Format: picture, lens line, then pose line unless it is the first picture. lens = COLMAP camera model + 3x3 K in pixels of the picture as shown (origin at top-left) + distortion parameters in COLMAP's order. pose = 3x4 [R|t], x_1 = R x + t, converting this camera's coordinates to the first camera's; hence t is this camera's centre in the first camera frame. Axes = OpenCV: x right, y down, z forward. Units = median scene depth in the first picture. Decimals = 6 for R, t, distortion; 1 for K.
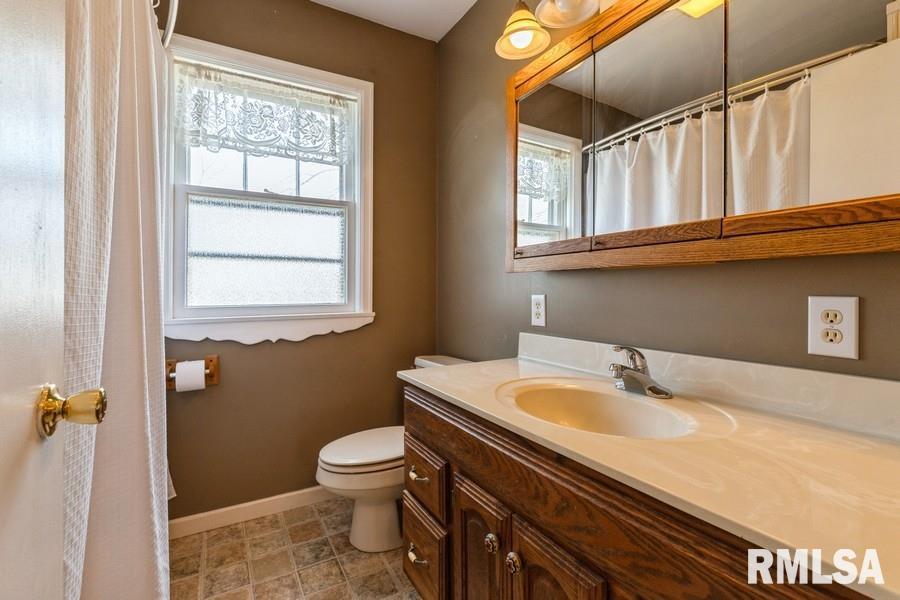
lens RADIAL K [[417.1, 0, 453.1], [0, 417.1, 287.0], [0, 0, 1]] dist [-0.009802, -0.000124]
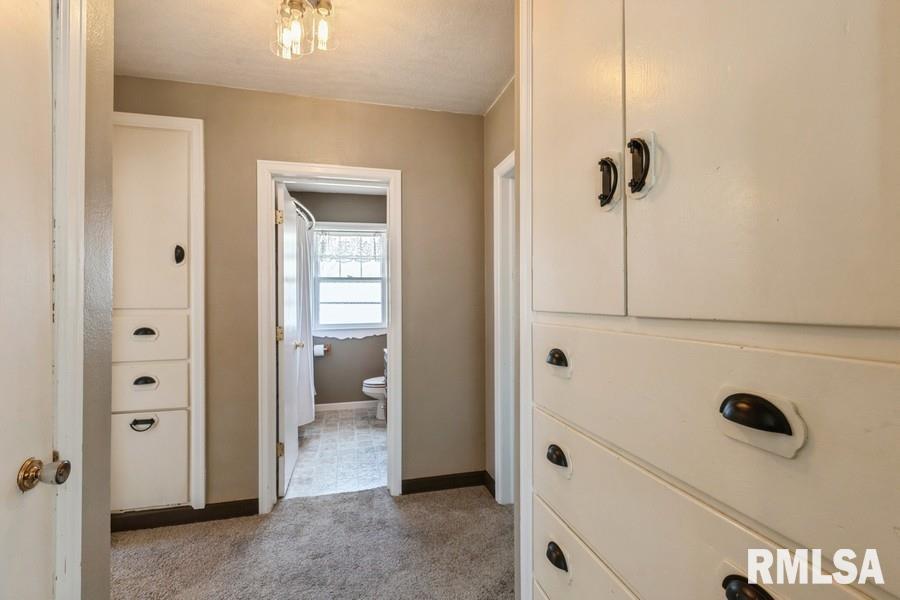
lens RADIAL K [[417.1, 0, 450.9], [0, 417.1, 302.9], [0, 0, 1]] dist [-0.009802, -0.000124]
pose [[0.964751, -0.007853, -0.263048, 0.798693], [0.005801, 0.999946, -0.008574, -0.055718], [0.263101, 0.006746, 0.964745, -1.231969]]
